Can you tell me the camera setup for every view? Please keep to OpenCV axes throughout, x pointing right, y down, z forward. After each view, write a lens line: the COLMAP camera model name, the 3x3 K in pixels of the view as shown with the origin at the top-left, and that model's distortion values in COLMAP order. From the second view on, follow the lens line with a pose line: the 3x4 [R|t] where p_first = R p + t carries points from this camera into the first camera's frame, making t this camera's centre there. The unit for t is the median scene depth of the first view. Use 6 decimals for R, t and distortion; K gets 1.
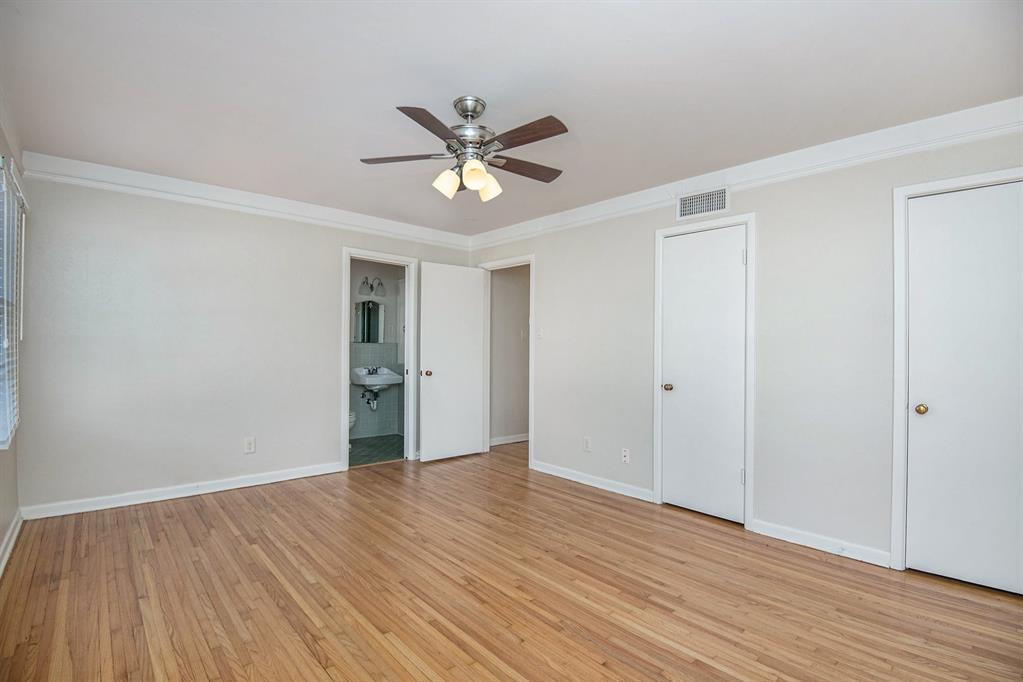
lens RADIAL K [[479.1, 0, 511.0], [0, 479.1, 352.2], [0, 0, 1]] dist [-0.027904, -0.000610]
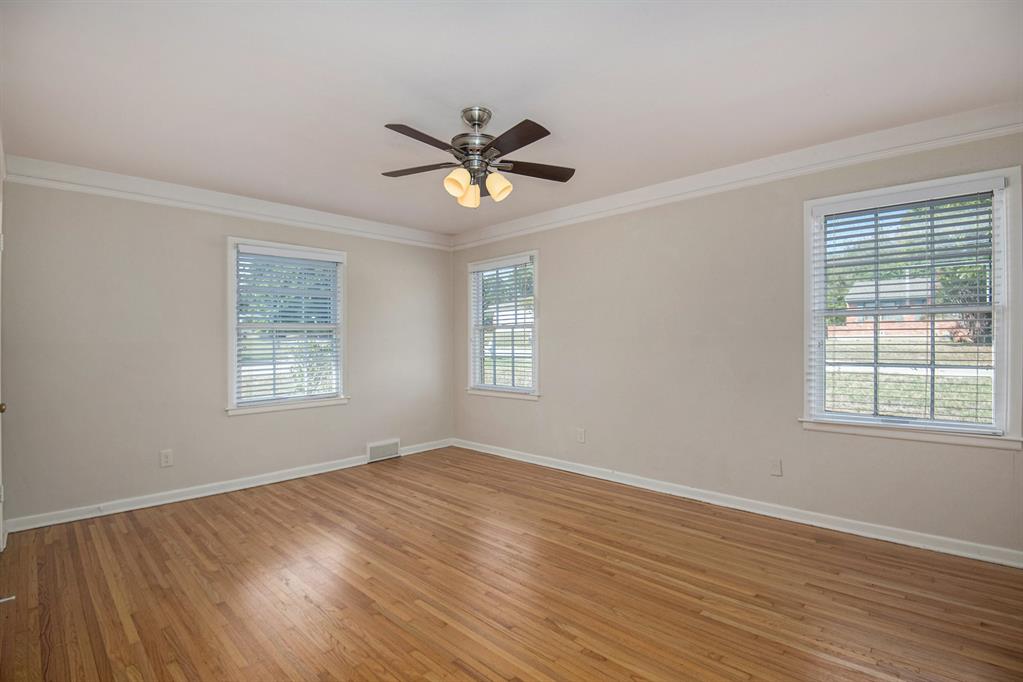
lens RADIAL K [[479.1, 0, 511.0], [0, 479.1, 352.2], [0, 0, 1]] dist [-0.027904, -0.000610]
pose [[-0.996751, -0.005660, -0.080340, -0.081221], [-0.006676, 0.999901, 0.012390, -0.008790], [0.080262, 0.012886, -0.996691, 2.058799]]
